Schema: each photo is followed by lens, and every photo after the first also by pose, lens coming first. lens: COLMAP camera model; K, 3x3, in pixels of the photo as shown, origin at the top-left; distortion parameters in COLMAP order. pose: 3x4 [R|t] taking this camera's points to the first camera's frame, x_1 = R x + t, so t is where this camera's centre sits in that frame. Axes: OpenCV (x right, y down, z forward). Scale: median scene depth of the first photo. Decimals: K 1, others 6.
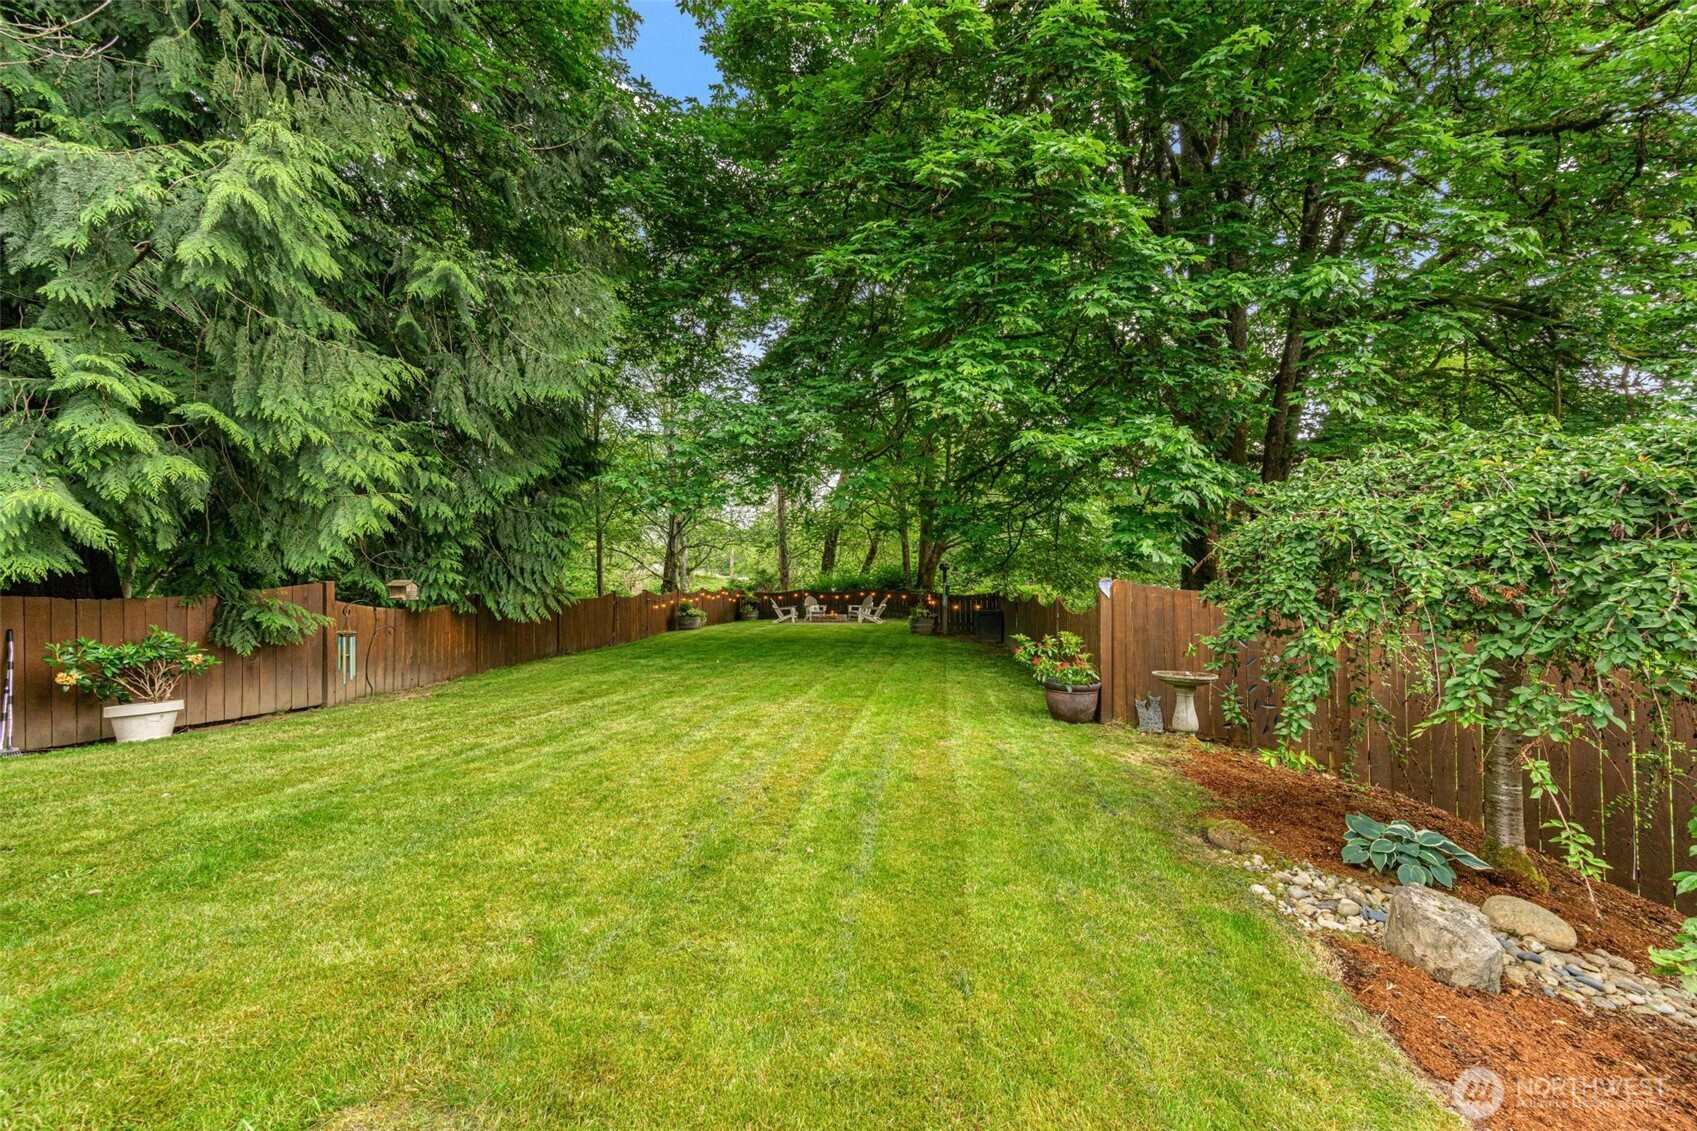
lens RADIAL K [[679.9, 0, 848.5], [0, 679.9, 565.5], [0, 0, 1]] dist [-0.000507, -0.000023]
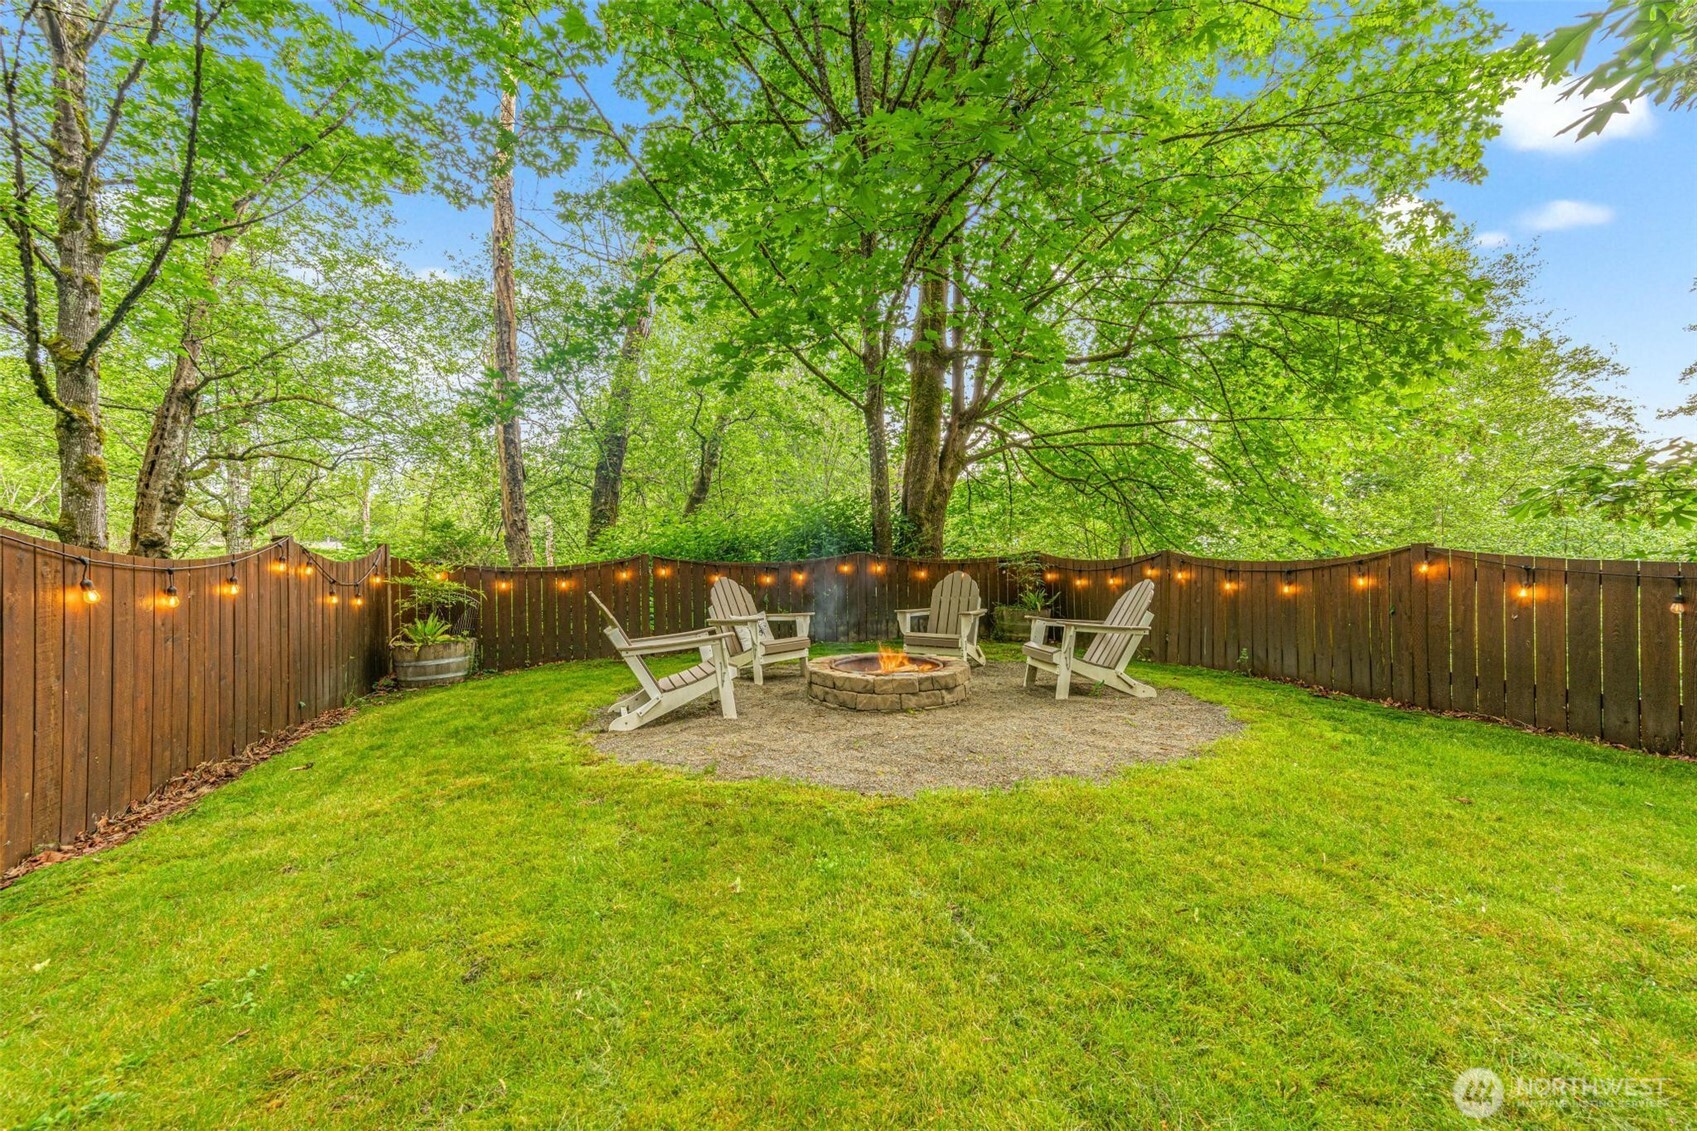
lens RADIAL K [[679.9, 0, 848.5], [0, 679.9, 565.5], [0, 0, 1]] dist [-0.000507, -0.000023]
pose [[0.901018, -0.013447, 0.433573, -0.105883], [0.002762, 0.999677, 0.025265, 0.029893], [-0.433772, -0.021566, 0.900764, 0.647168]]
